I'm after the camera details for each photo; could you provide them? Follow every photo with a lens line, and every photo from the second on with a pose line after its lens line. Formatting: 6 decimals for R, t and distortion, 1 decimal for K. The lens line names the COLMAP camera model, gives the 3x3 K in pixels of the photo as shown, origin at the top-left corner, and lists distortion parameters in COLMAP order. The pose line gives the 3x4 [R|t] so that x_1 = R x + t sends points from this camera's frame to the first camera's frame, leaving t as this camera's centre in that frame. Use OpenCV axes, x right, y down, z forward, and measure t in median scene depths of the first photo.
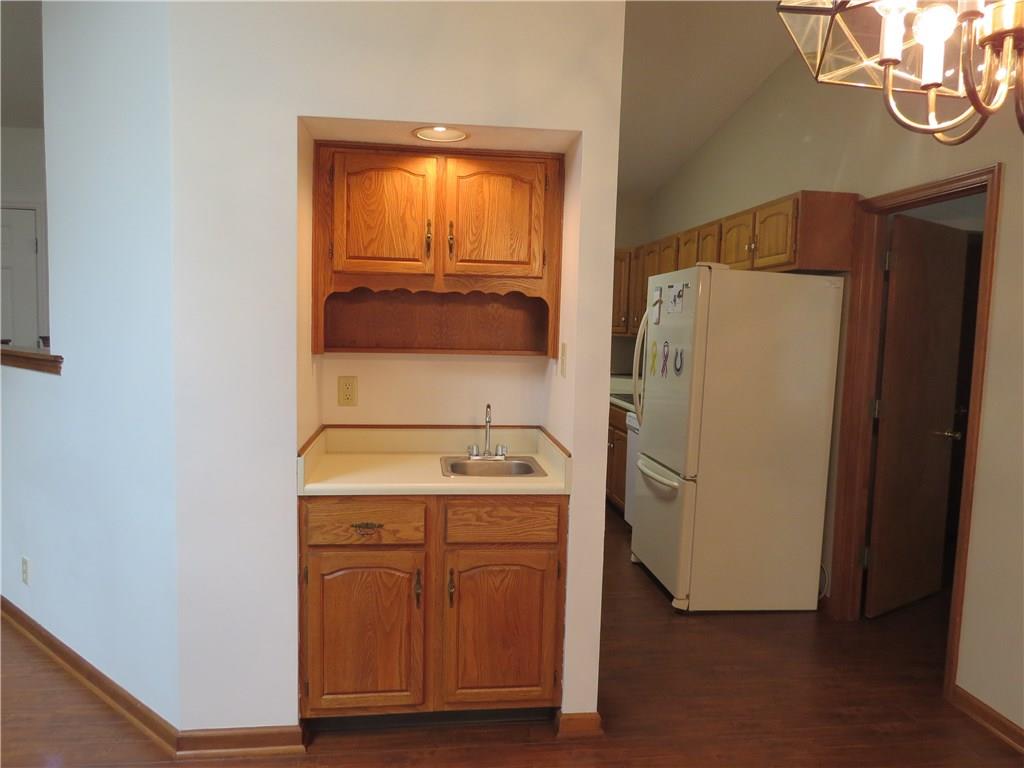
lens RADIAL K [[727.9, 0, 510.3], [0, 727.9, 384.8], [0, 0, 1]] dist [-0.021973, 0.007902]
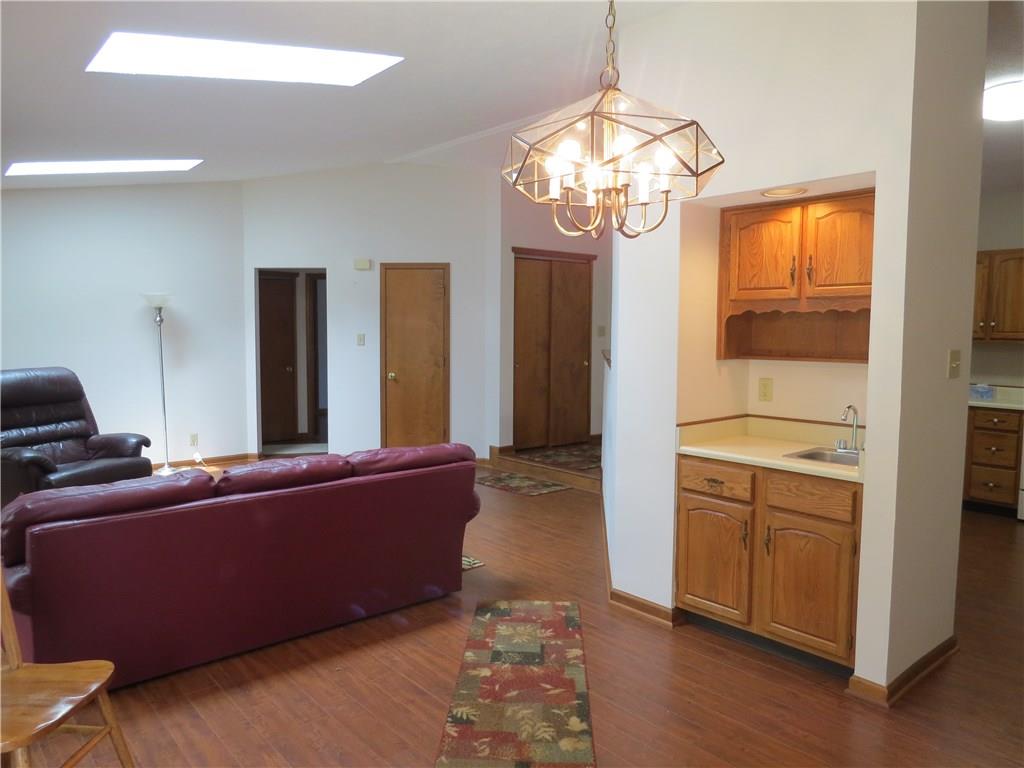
lens RADIAL K [[727.9, 0, 511.6], [0, 727.9, 382.3], [0, 0, 1]] dist [-0.021973, 0.007902]
pose [[0.543074, 0.039299, -0.838765, 0.730819], [-0.061450, 0.998086, 0.006977, 0.016874], [0.837433, 0.047753, 0.544449, -0.100441]]
